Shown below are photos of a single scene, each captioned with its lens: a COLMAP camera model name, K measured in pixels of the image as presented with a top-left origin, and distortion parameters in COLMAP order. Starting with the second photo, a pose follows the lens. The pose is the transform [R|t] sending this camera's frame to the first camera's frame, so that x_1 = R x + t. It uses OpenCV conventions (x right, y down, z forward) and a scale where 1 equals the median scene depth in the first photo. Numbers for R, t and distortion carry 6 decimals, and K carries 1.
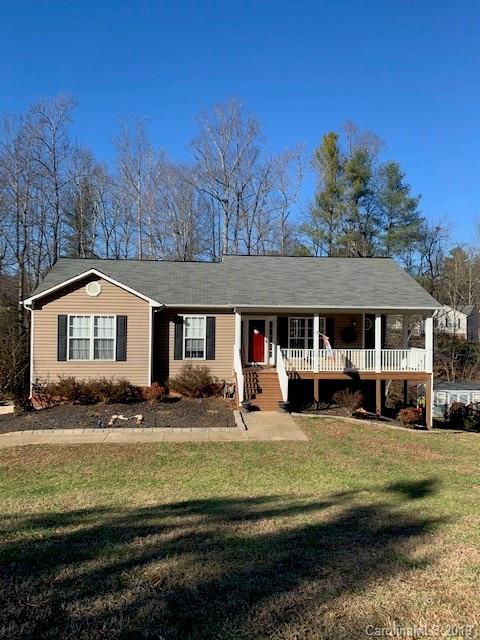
lens RADIAL K [[485.5, 0, 242.2], [0, 485.5, 323.4], [0, 0, 1]] dist [0.014778, -0.001468]
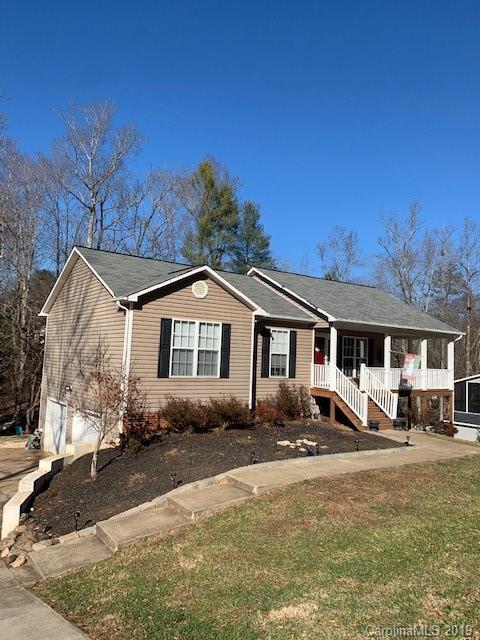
lens RADIAL K [[485.5, 0, 240.8], [0, 485.5, 315.1], [0, 0, 1]] dist [0.014778, -0.001468]
pose [[0.874447, 0.067197, 0.480445, -0.631625], [-0.028297, 0.995739, -0.087765, 0.042143], [-0.484295, 0.063151, 0.872623, 0.252625]]
